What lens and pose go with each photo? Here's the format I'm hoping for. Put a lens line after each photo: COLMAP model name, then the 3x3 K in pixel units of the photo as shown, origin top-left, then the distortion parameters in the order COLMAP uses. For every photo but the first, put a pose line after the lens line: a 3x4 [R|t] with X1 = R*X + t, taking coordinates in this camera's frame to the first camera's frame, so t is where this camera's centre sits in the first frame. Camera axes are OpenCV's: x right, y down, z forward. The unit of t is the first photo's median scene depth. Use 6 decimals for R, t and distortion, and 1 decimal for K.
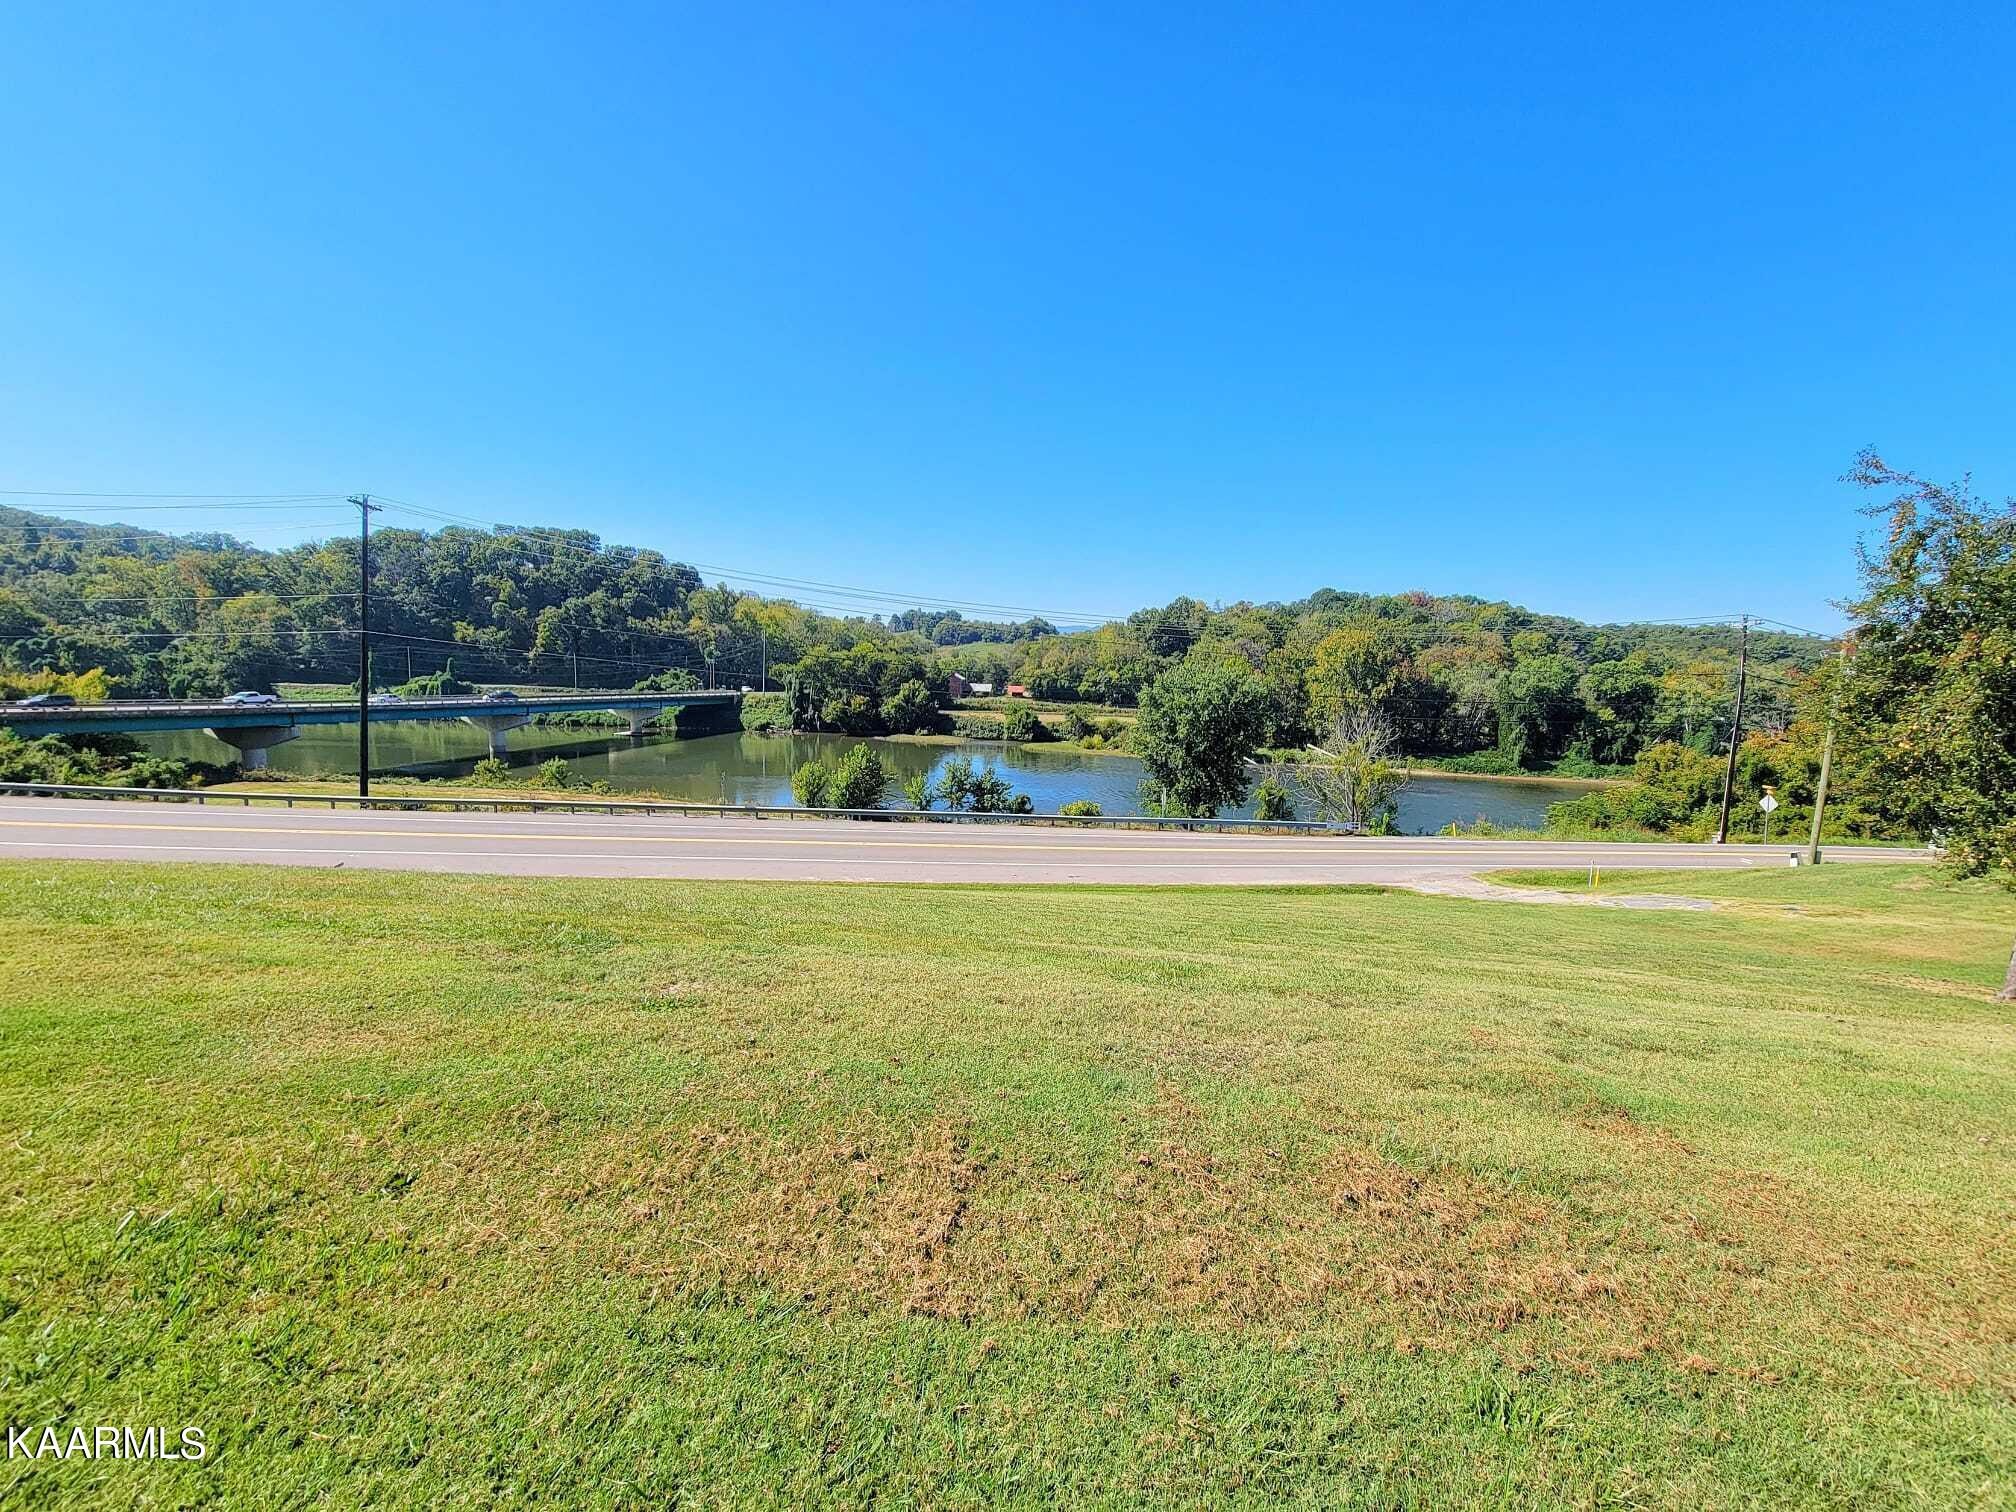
lens RADIAL K [[832.3, 0, 1022.7], [0, 832.3, 762.5], [0, 0, 1]] dist [-0.000938, -0.000148]
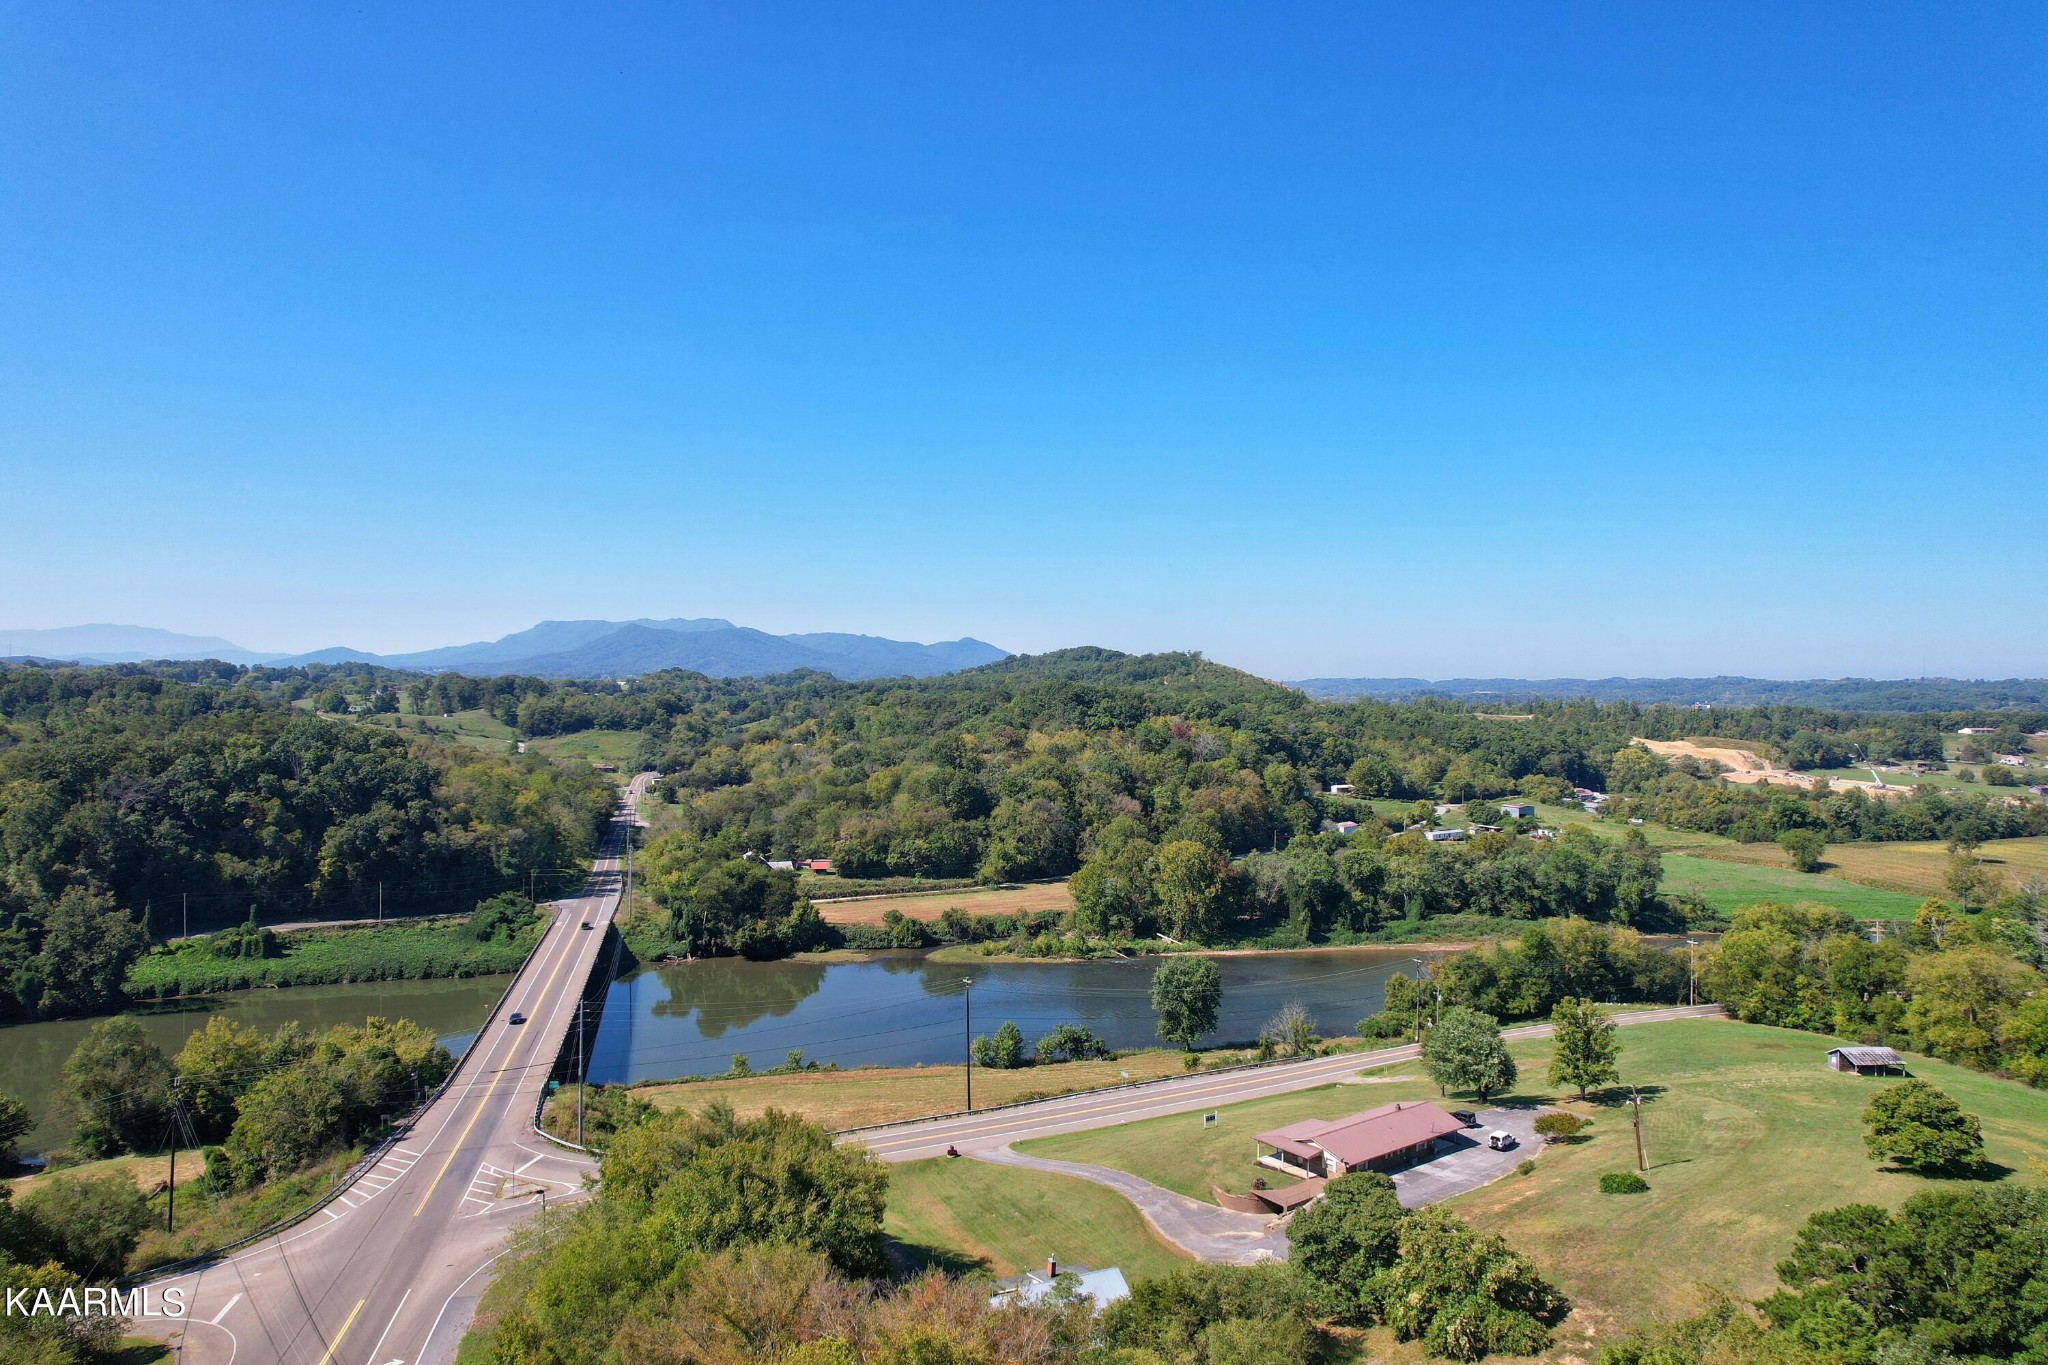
lens RADIAL K [[1309.5, 0, 1043.7], [0, 1309.5, 683.6], [0, 0, 1]] dist [-0.083814, 0.087813]
pose [[0.919476, -0.024023, 0.392413, -0.496235], [0.066774, 0.993172, -0.095660, -0.192121], [-0.387435, 0.114160, 0.914801, -0.654740]]
